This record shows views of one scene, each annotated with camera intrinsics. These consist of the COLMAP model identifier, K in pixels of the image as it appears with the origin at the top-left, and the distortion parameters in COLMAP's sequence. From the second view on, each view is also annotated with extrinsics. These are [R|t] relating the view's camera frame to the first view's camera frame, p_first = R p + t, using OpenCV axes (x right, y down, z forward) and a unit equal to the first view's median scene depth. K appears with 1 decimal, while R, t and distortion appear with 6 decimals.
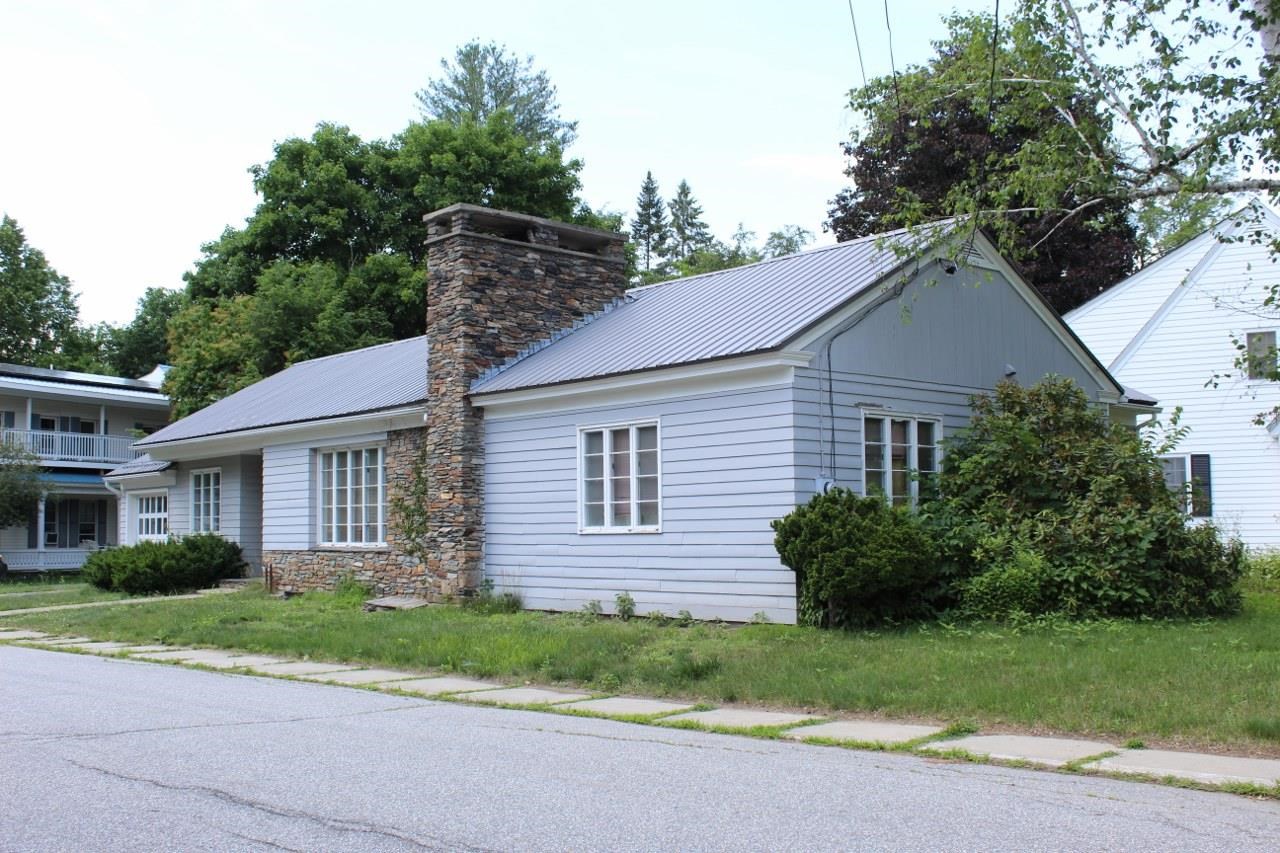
lens RADIAL K [[1298.5, 0, 640.4], [0, 1298.5, 467.5], [0, 0, 1]] dist [-0.078150, 0.019633]
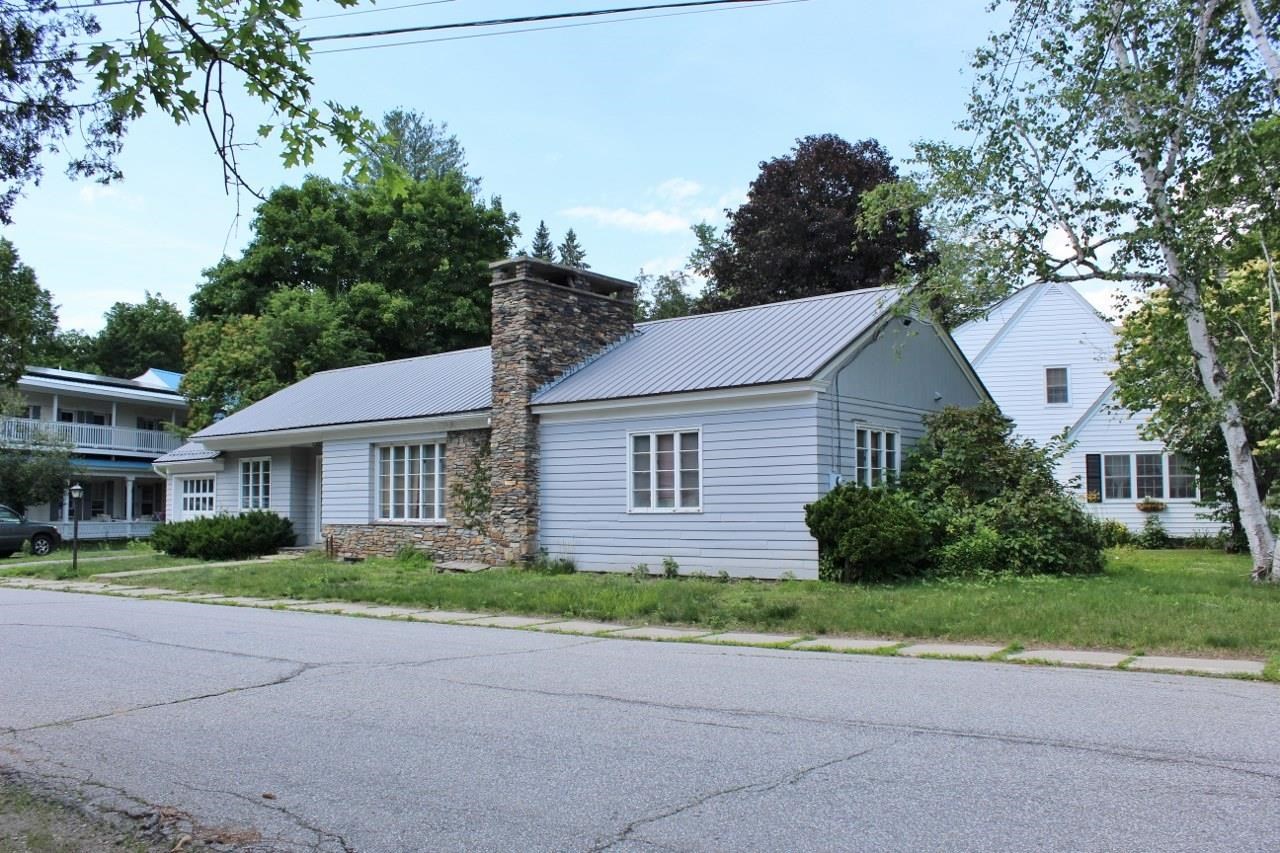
lens RADIAL K [[1063.1, 0, 640.4], [0, 1063.1, 464.0], [0, 0, 1]] dist [-0.133658, 0.082092]
pose [[0.989060, 0.013311, 0.146914, -0.169672], [-0.014010, 0.999895, 0.003726, -0.002476], [-0.146849, -0.005744, 0.989142, -0.056561]]
